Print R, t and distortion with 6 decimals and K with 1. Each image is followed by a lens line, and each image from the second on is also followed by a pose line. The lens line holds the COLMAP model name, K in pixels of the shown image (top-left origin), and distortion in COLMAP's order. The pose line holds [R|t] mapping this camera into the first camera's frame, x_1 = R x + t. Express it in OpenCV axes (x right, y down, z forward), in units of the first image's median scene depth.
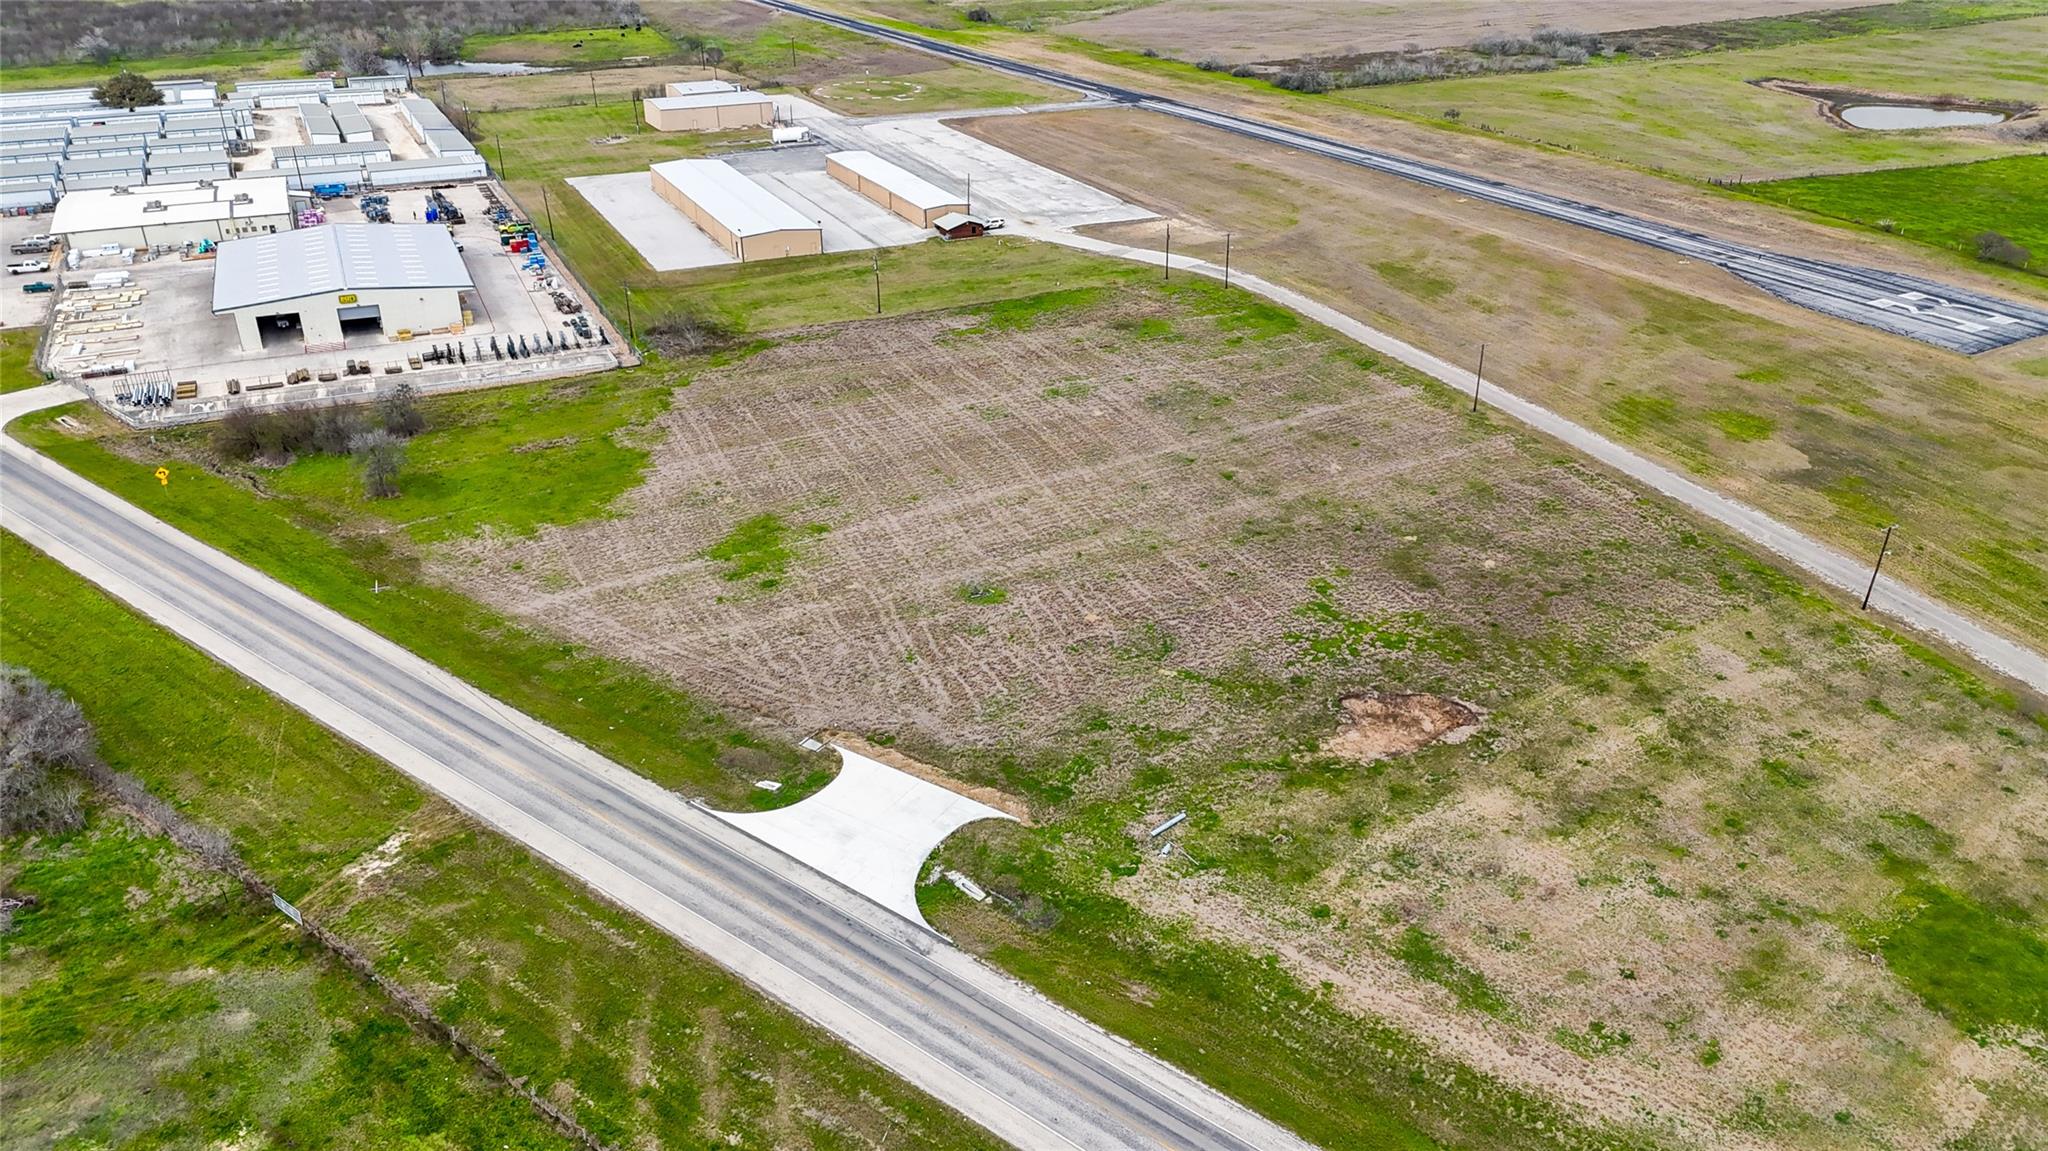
lens RADIAL K [[1500.6, 0, 1033.1], [0, 1500.6, 578.2], [0, 0, 1]] dist [0.081403, -0.081115]
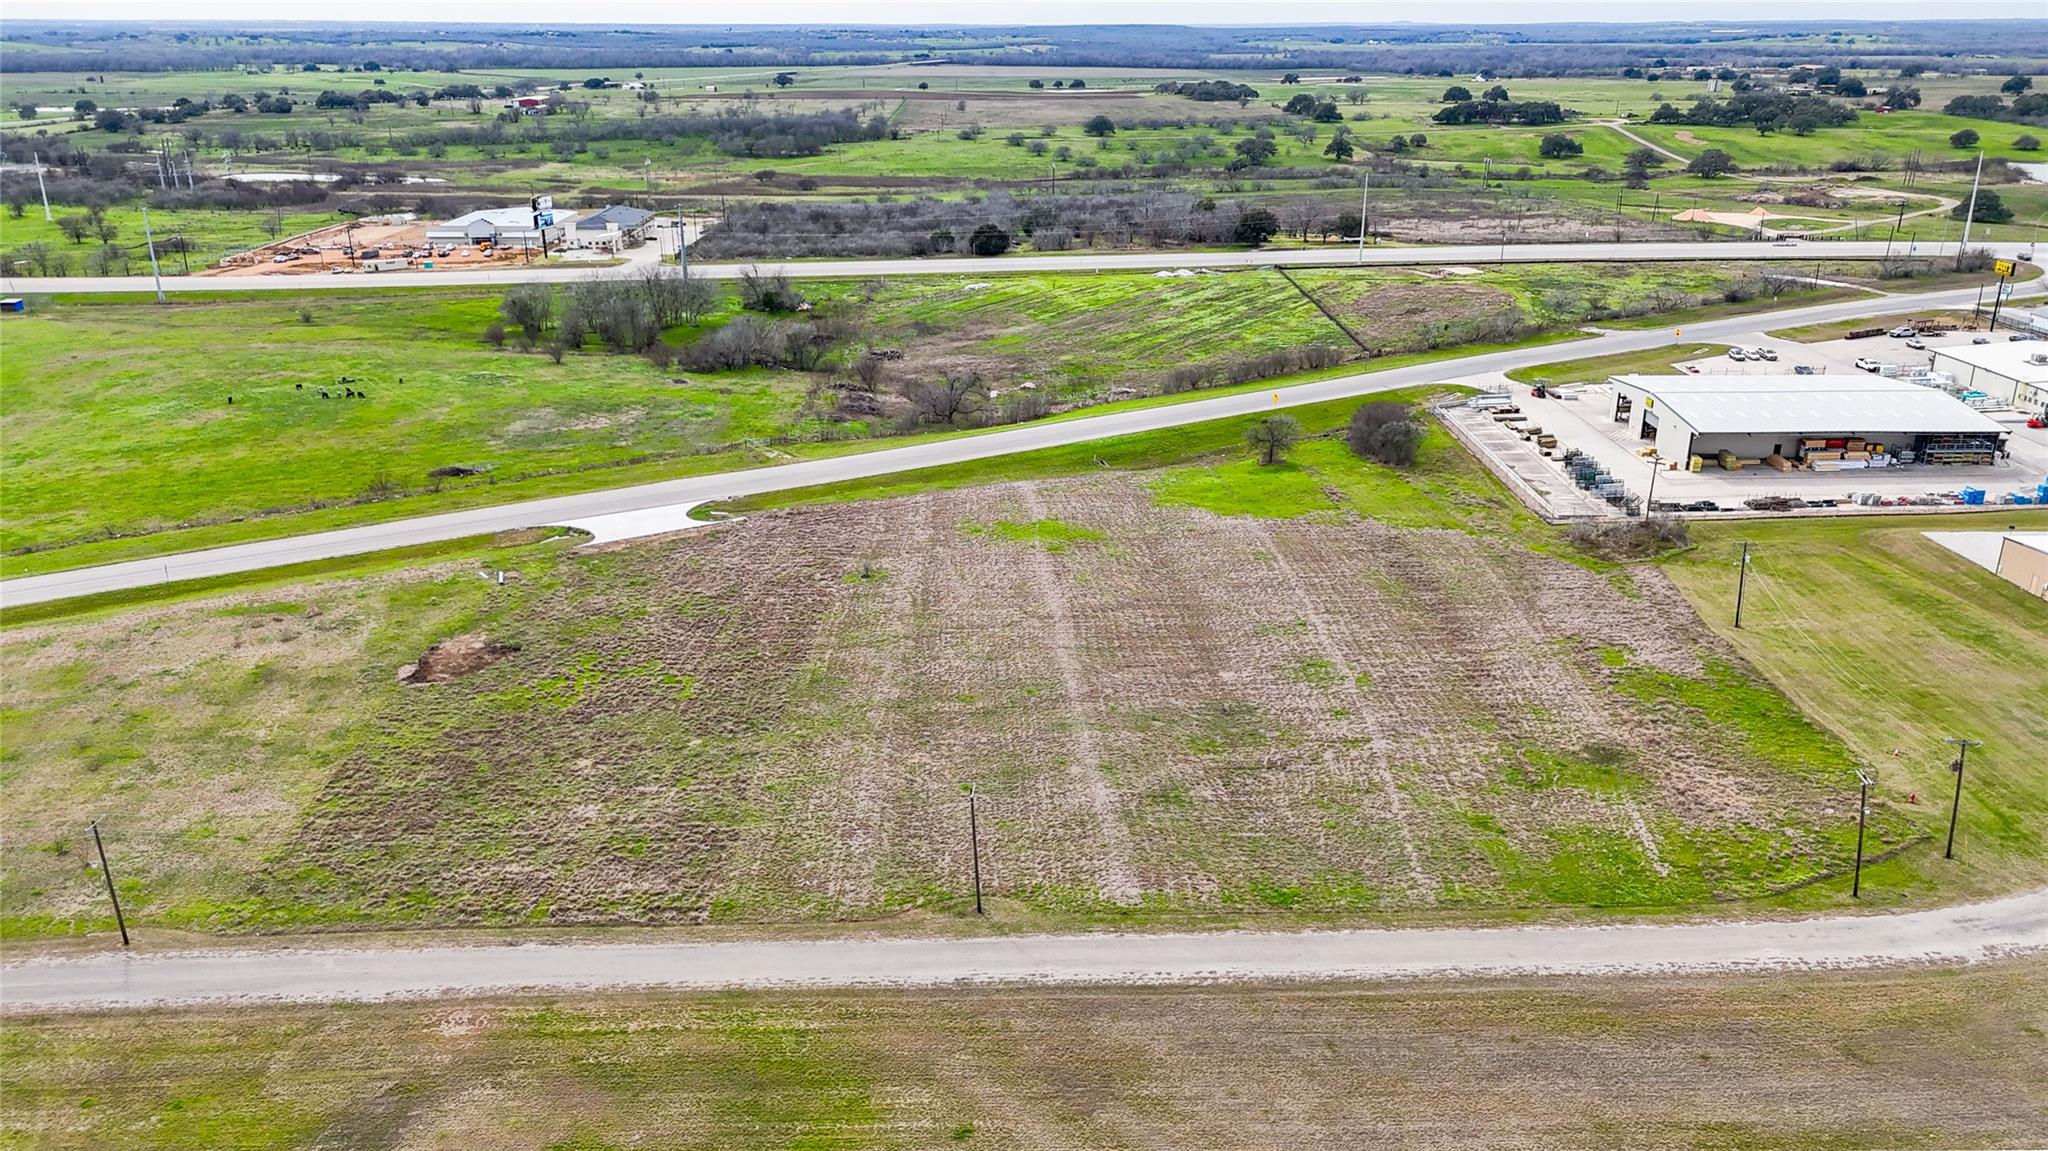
lens RADIAL K [[1510.4, 0, 1033.3], [0, 1510.4, 578.9], [0, 0, 1]] dist [0.078484, -0.074586]
pose [[-0.413089, 0.308919, -0.856695, 0.767424], [-0.412387, 0.775281, 0.478410, -0.505639], [0.811969, 0.550916, -0.192866, 1.149192]]
